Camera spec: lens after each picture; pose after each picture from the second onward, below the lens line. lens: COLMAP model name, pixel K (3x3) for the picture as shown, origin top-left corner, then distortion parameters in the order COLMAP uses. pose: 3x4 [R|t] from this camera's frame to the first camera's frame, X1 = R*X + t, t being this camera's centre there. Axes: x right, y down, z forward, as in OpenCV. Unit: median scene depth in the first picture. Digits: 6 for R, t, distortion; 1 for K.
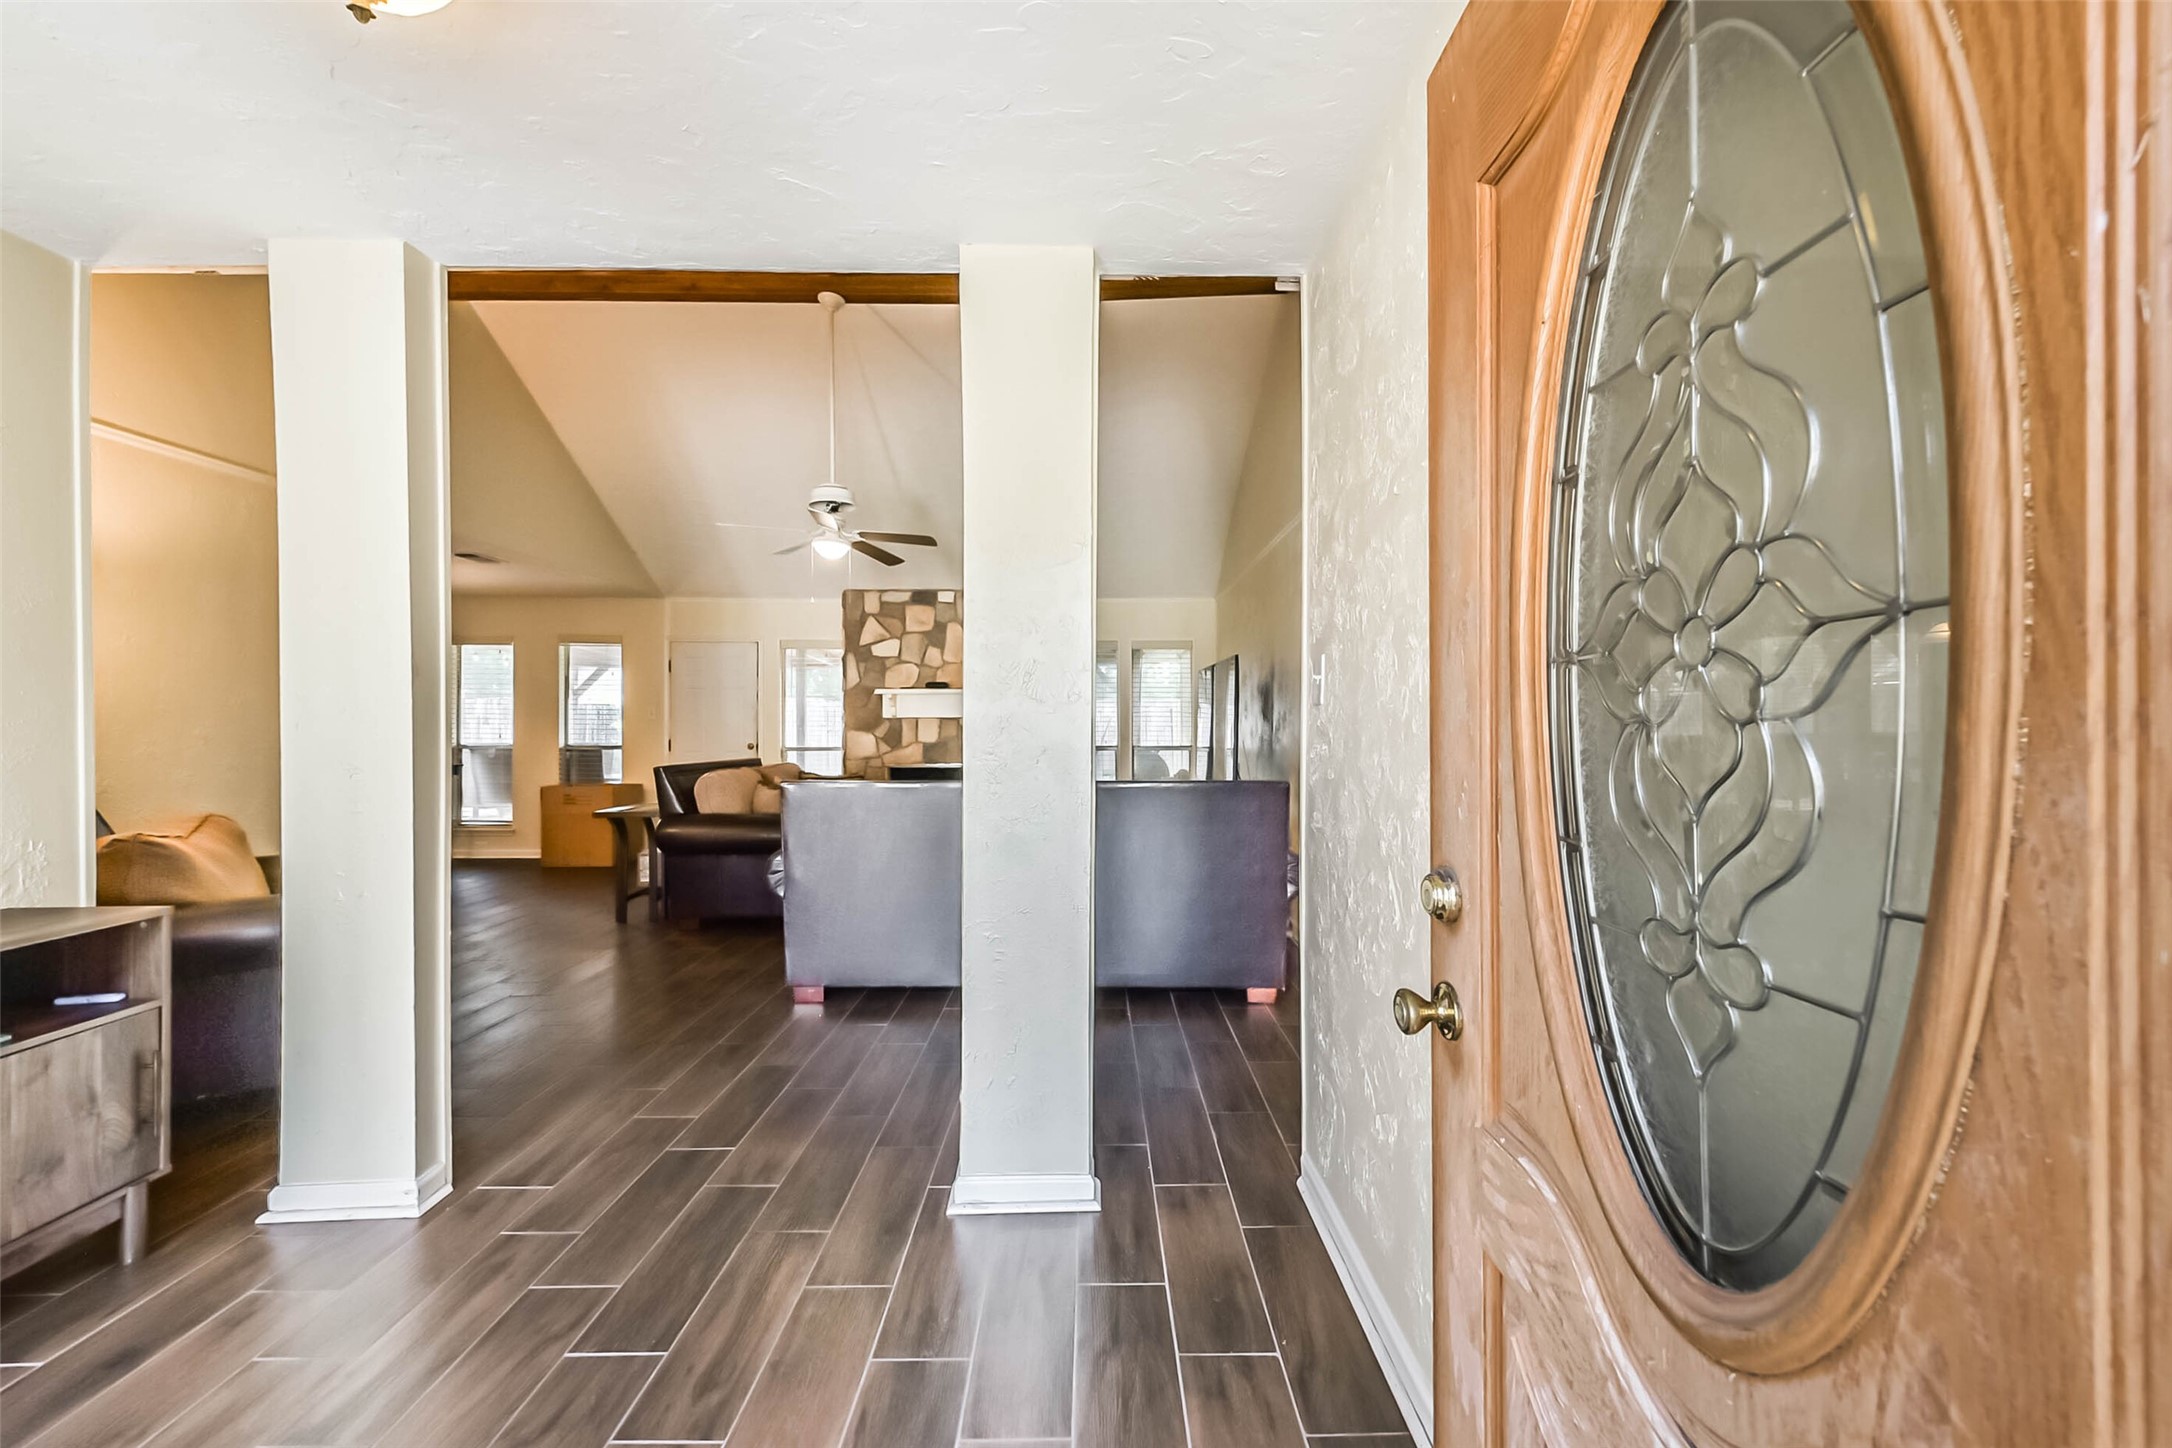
lens RADIAL K [[847.5, 0, 1088.9], [0, 847.5, 724.4], [0, 0, 1]] dist [0.022401, 0.000853]
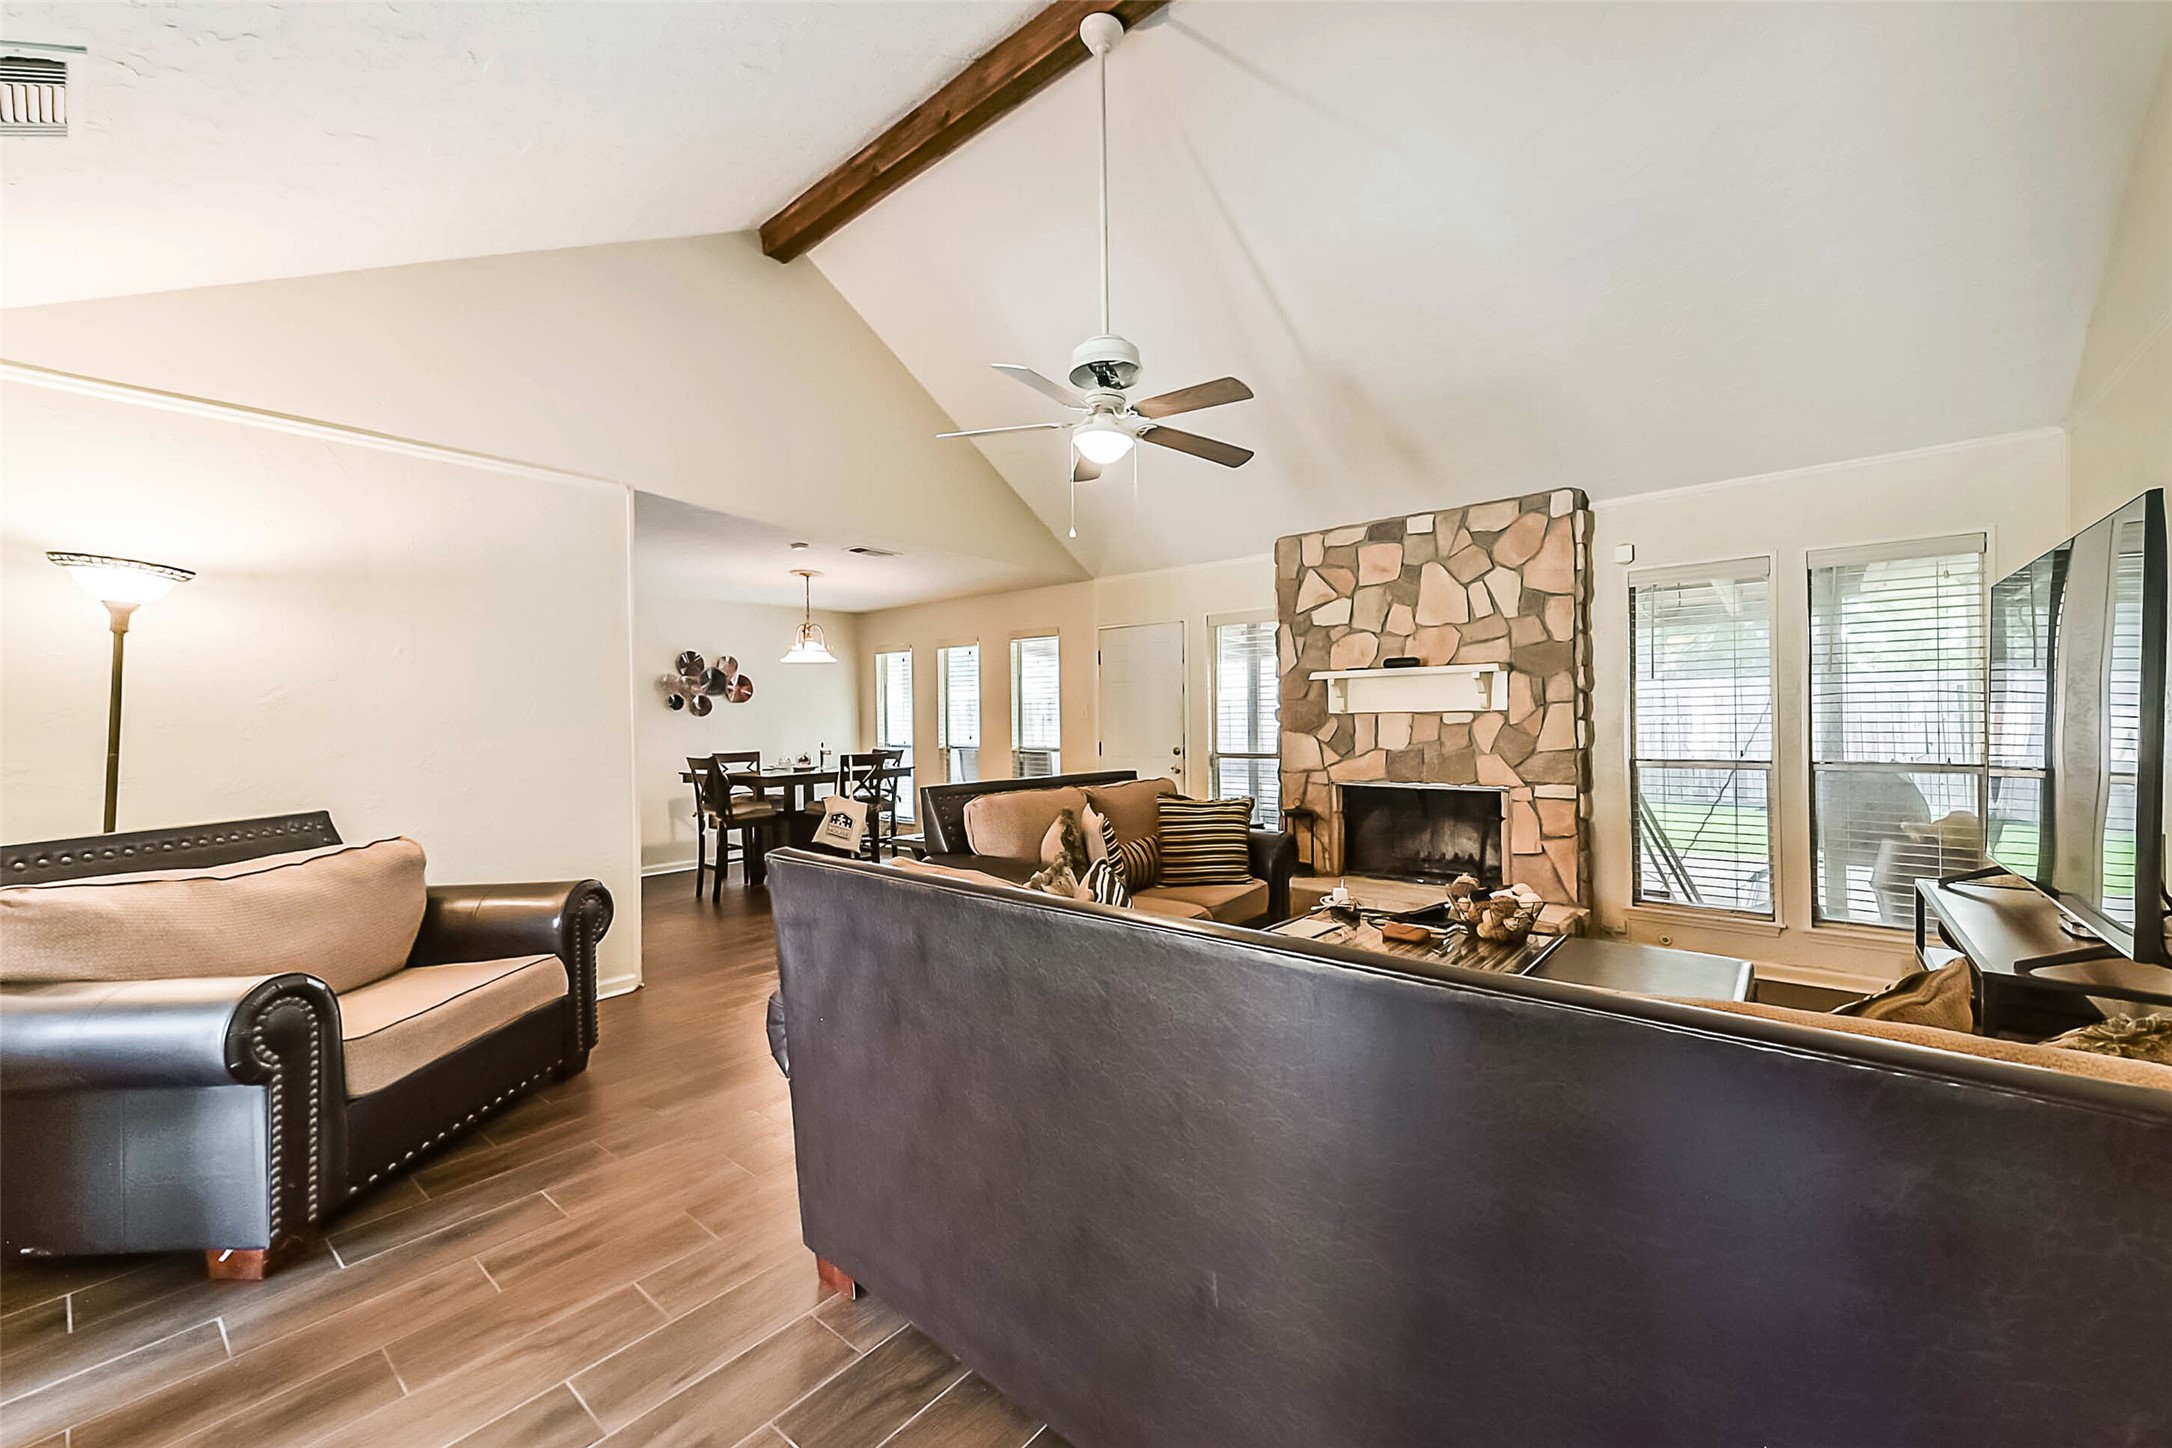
lens RADIAL K [[847.5, 0, 1081.9], [0, 847.5, 731.5], [0, 0, 1]] dist [0.022401, 0.000853]
pose [[0.764605, -0.002434, -0.644495, 0.052568], [0.014571, 0.999803, 0.013511, -0.005272], [0.644335, -0.019722, 0.764489, 0.334631]]
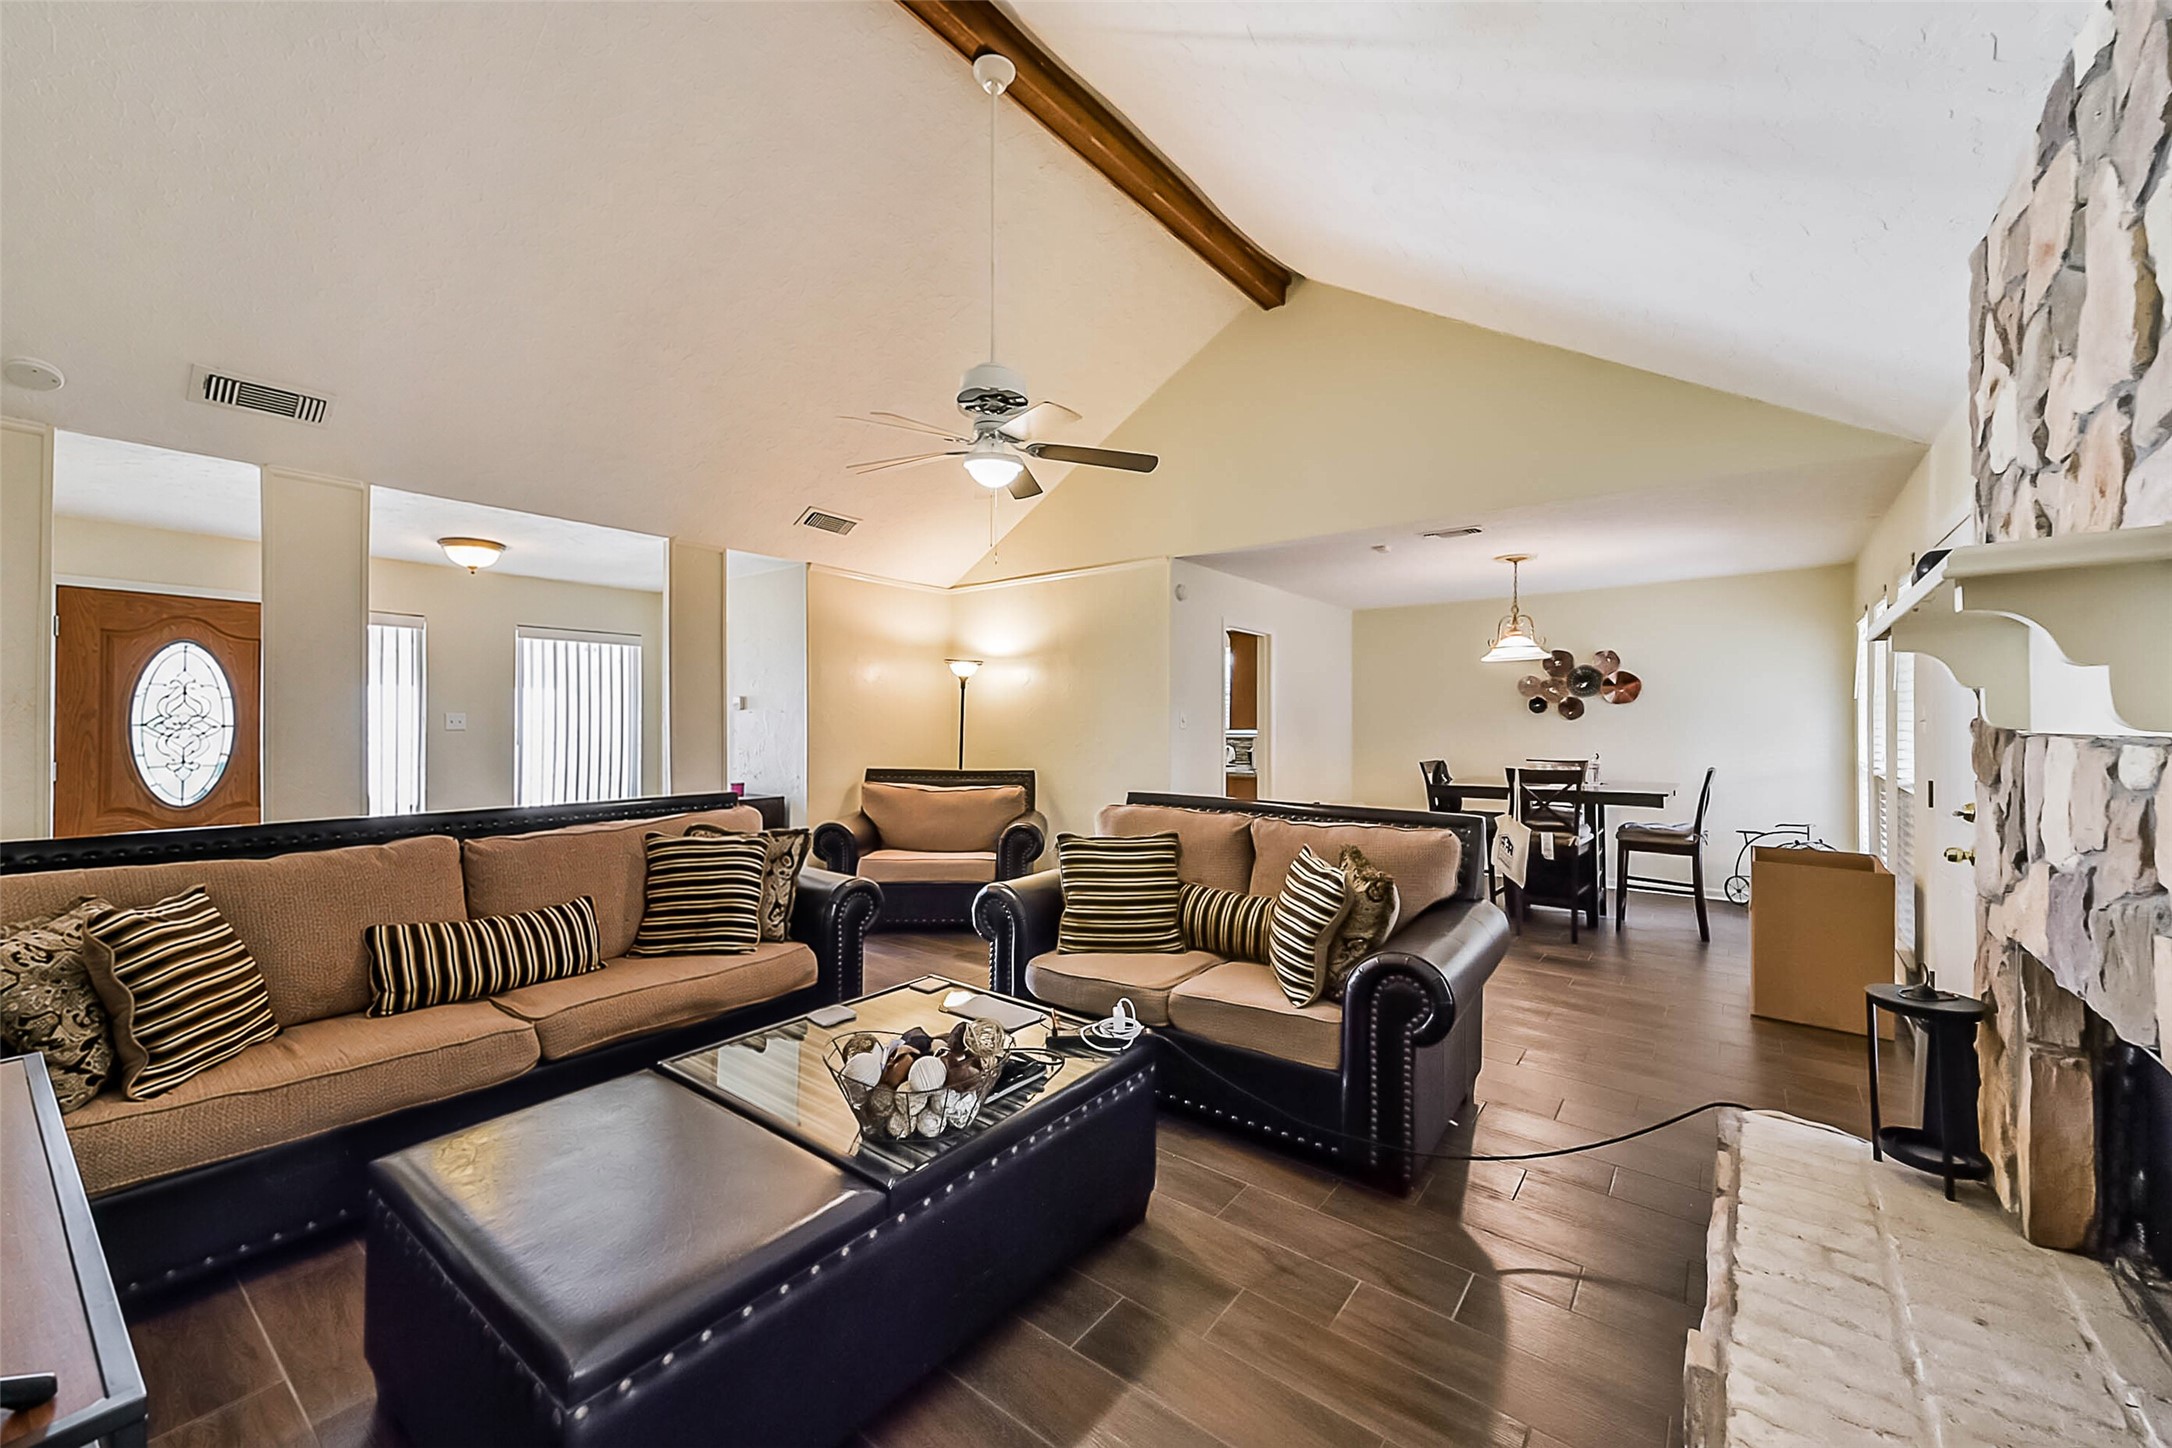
lens RADIAL K [[847.5, 0, 1086.5], [0, 847.5, 719.4], [0, 0, 1]] dist [0.022401, 0.000853]
pose [[-0.615816, -0.004955, -0.787874, 0.093541], [-0.000765, 0.999984, -0.005691, -0.008631], [0.787889, -0.002902, -0.615810, 0.750382]]
